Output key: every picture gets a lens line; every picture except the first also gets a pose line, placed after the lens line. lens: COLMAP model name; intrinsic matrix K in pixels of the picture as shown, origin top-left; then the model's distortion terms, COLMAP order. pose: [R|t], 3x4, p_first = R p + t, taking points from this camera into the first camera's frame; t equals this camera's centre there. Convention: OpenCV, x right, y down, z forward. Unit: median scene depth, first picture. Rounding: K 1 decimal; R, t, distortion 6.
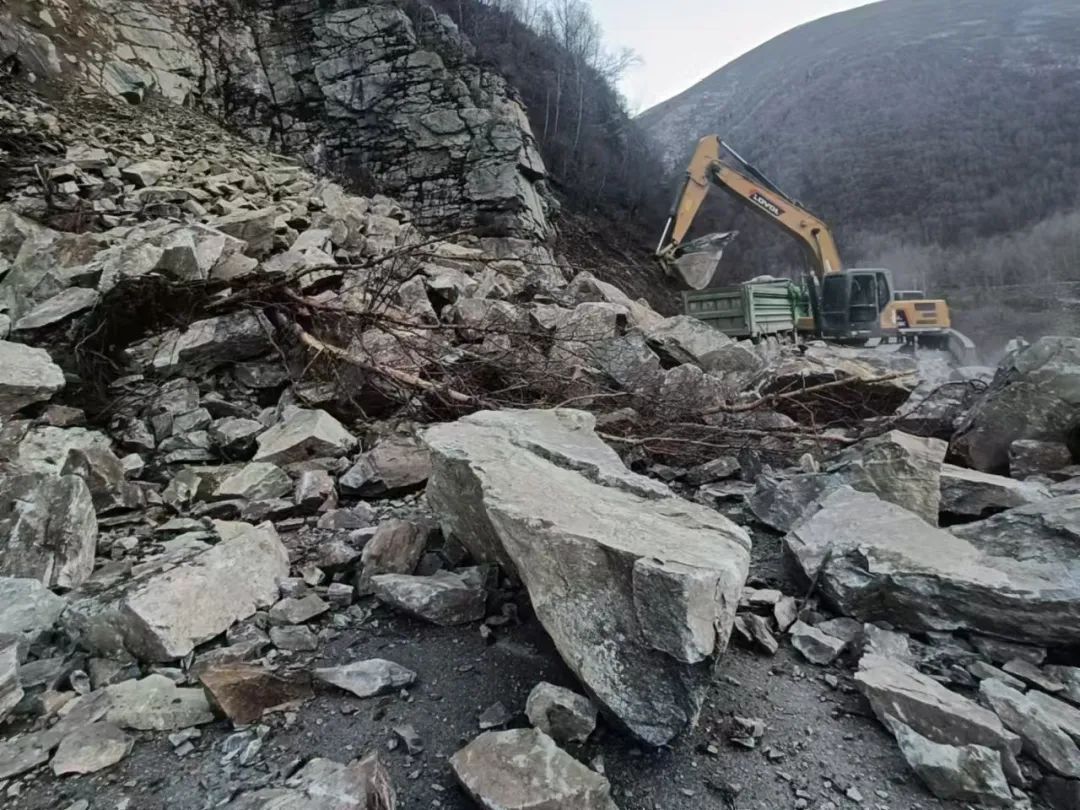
lens RADIAL K [[658.0, 0, 531.9], [0, 658.0, 259.3], [0, 0, 1]] dist [-0.001858, 0.000825]
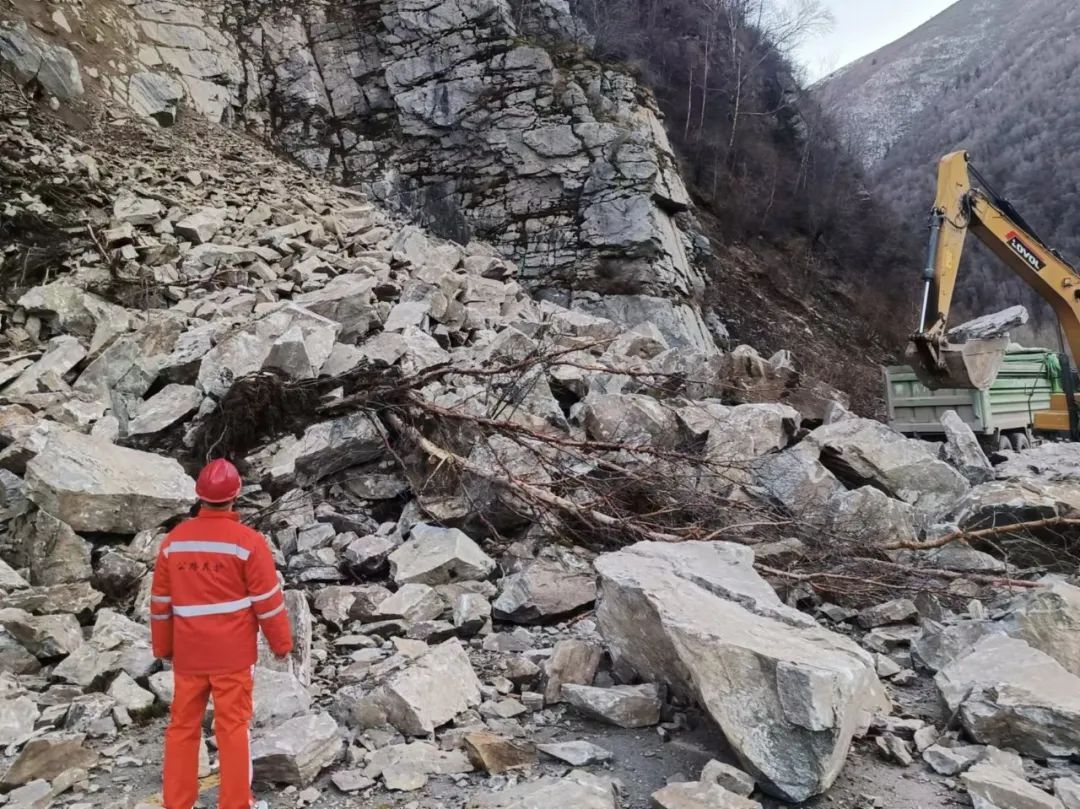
lens RADIAL K [[966.7, 0, 537.4], [0, 966.7, 278.1], [0, 0, 1]] dist [0.039818, 0.067463]
pose [[0.991407, -0.004539, -0.130735, -0.009437], [0.002213, 0.999837, -0.017932, -0.039152], [0.130795, 0.017488, 0.991255, -0.136322]]
